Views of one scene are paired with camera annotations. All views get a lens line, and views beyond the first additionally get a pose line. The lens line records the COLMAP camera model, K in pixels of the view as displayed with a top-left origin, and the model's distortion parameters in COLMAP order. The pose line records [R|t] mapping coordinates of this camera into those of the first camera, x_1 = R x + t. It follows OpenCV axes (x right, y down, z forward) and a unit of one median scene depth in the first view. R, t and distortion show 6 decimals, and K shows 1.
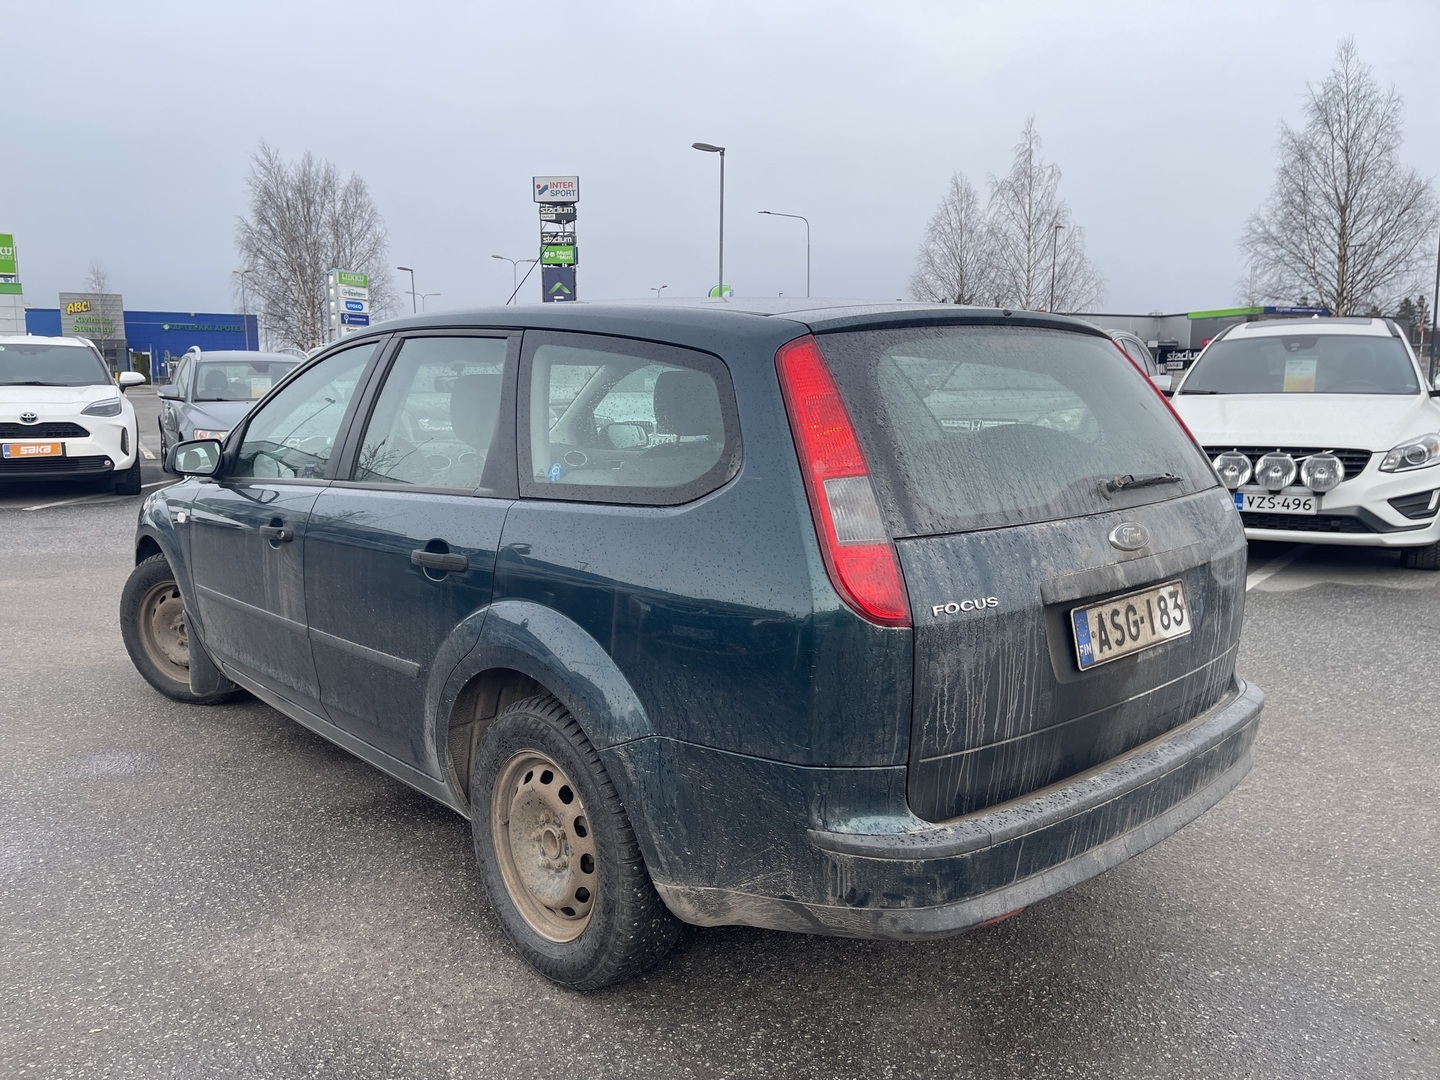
lens RADIAL K [[1094.0, 0, 712.2], [0, 1094.0, 539.0], [0, 0, 1]] dist [0.059335, -0.092125]
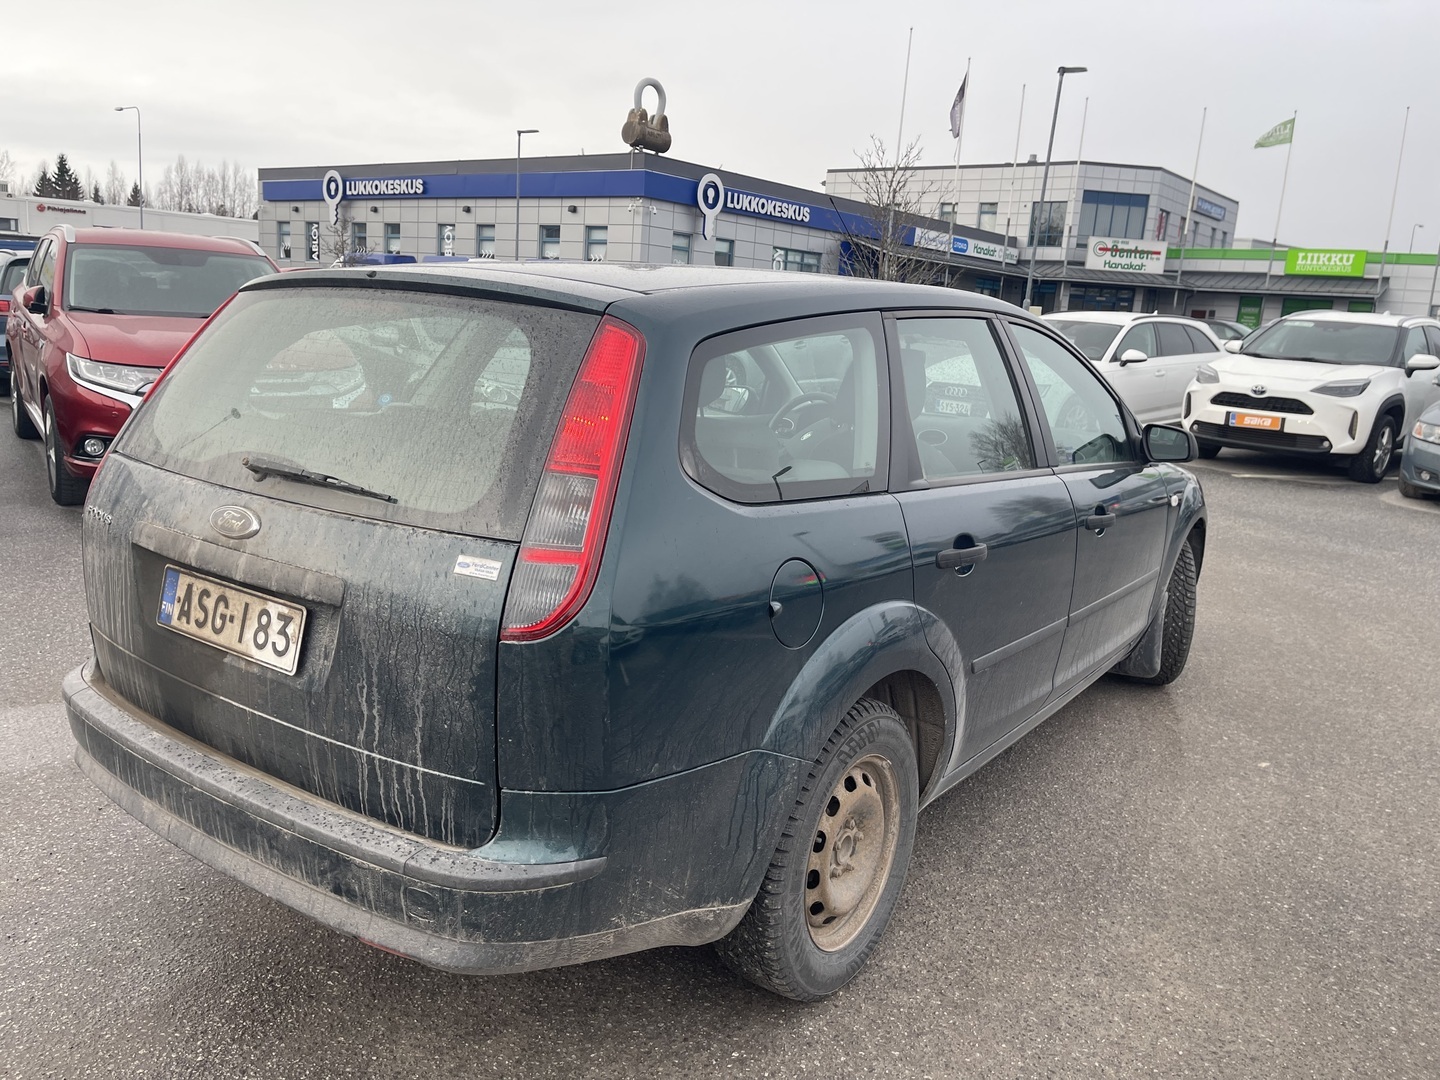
lens RADIAL K [[1094.0, 0, 712.2], [0, 1094.0, 539.0], [0, 0, 1]] dist [0.059335, -0.092125]
pose [[0.204416, 0.212256, -0.955595, 1.272704], [-0.197404, 0.965091, 0.172138, -0.212380], [0.958773, 0.153450, 0.239180, 1.121329]]
